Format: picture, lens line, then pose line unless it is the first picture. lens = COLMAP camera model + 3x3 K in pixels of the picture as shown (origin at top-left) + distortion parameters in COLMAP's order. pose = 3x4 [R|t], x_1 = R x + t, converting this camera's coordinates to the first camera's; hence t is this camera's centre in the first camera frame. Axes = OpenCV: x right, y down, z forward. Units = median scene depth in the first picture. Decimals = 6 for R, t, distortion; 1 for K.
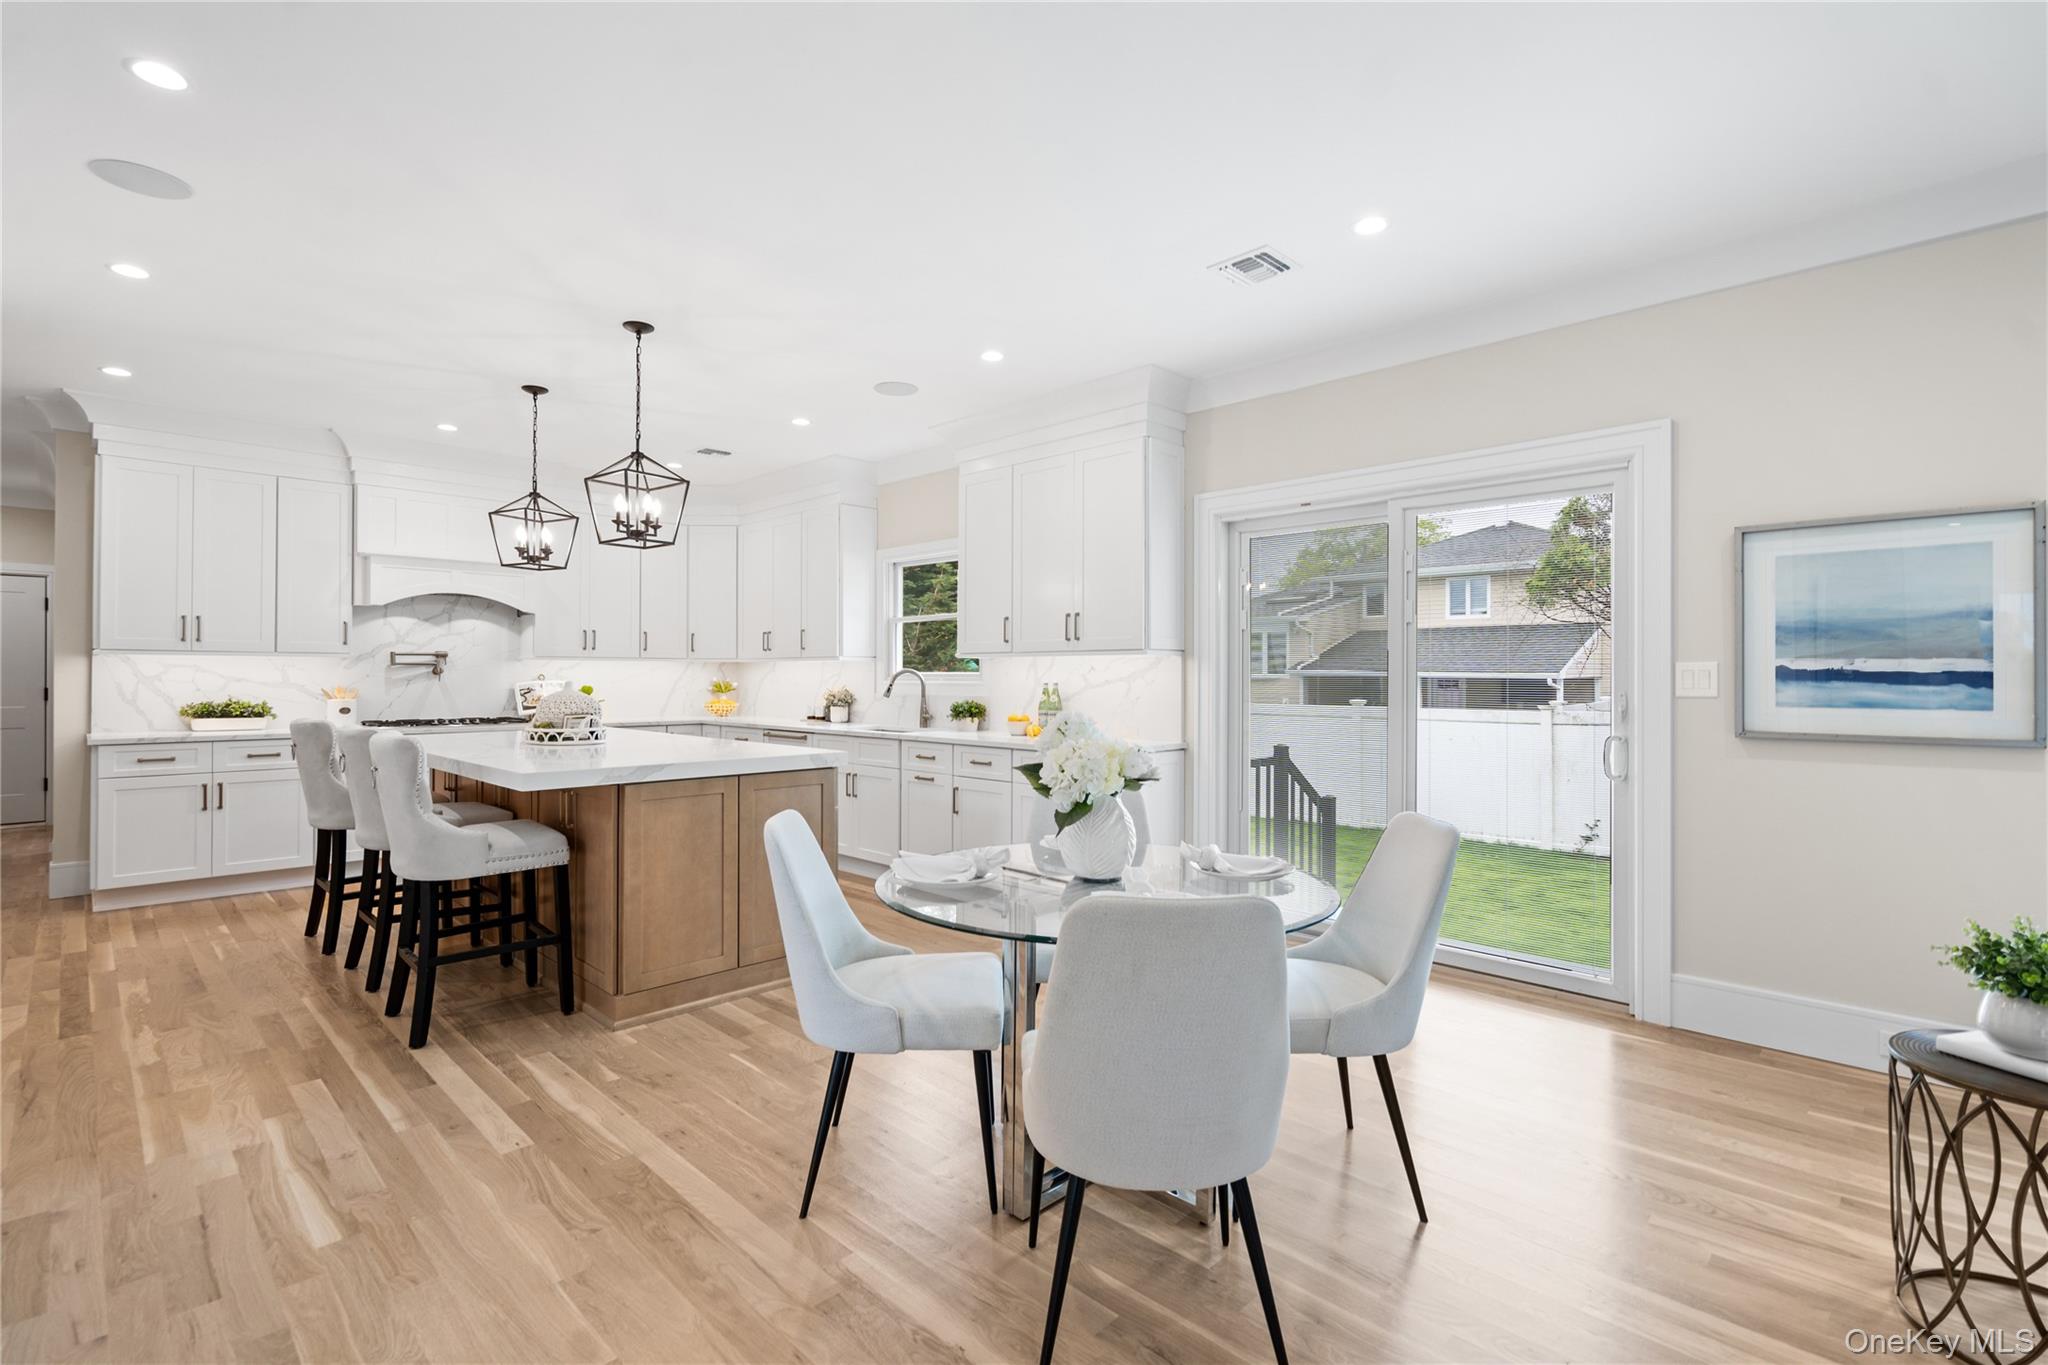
lens RADIAL K [[938.7, 0, 1028.0], [0, 938.7, 681.6], [0, 0, 1]] dist [-0.020440, 0.009092]
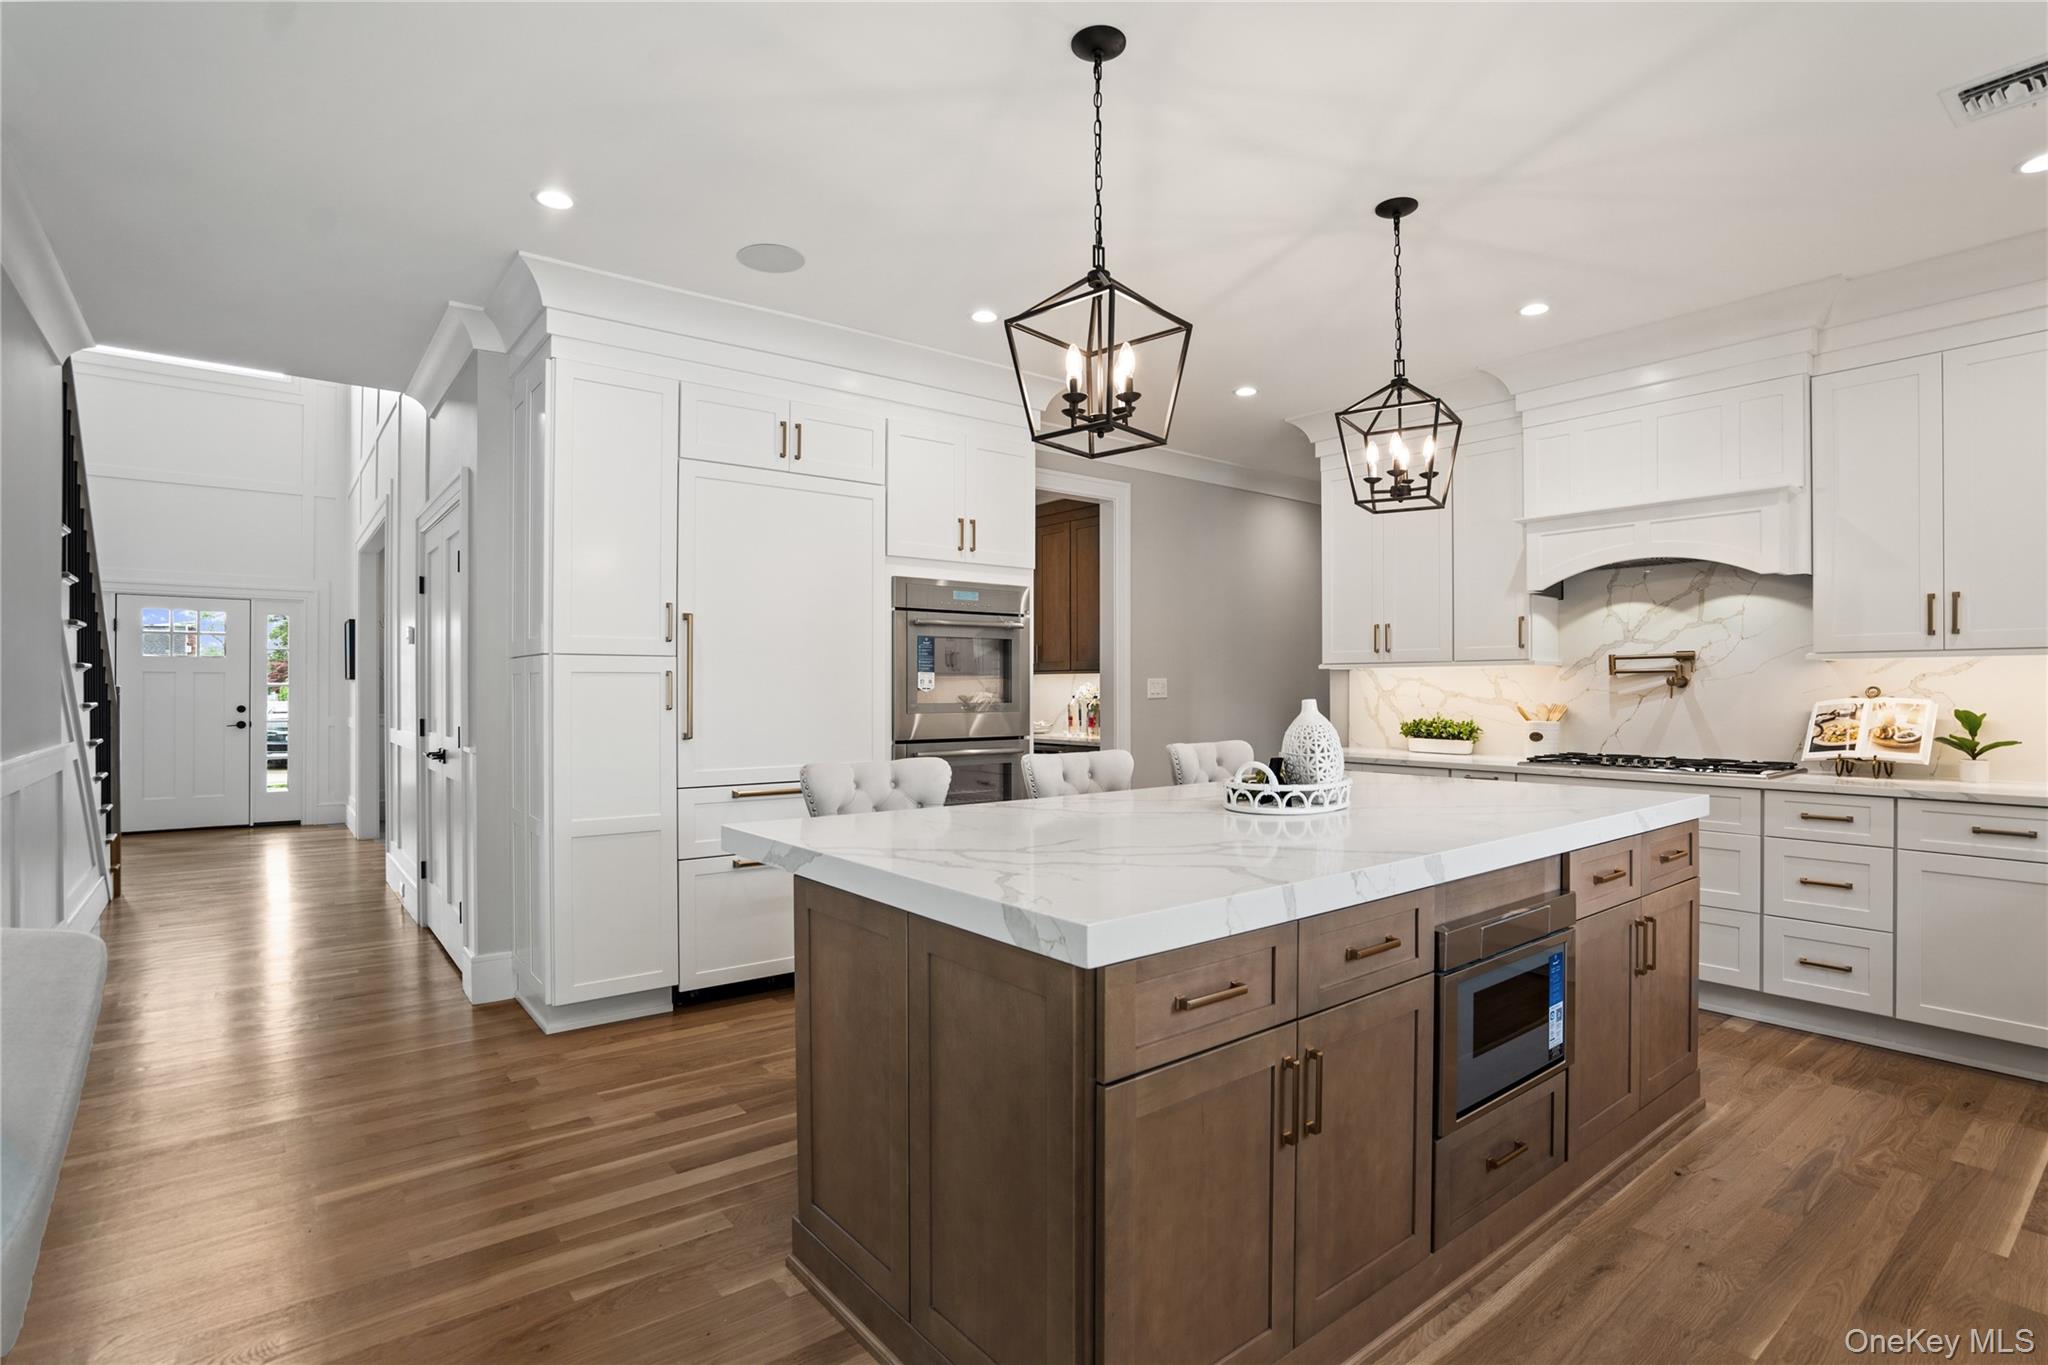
lens RADIAL K [[987.9, 0, 986.2], [0, 987.9, 689.9], [0, 0, 1]] dist [-0.044030, 0.000645]
pose [[-0.152431, 0.001676, -0.988313, 0.139146], [-0.000648, 0.999998, 0.001795, -0.010379], [0.988314, 0.000914, -0.152429, 0.953244]]
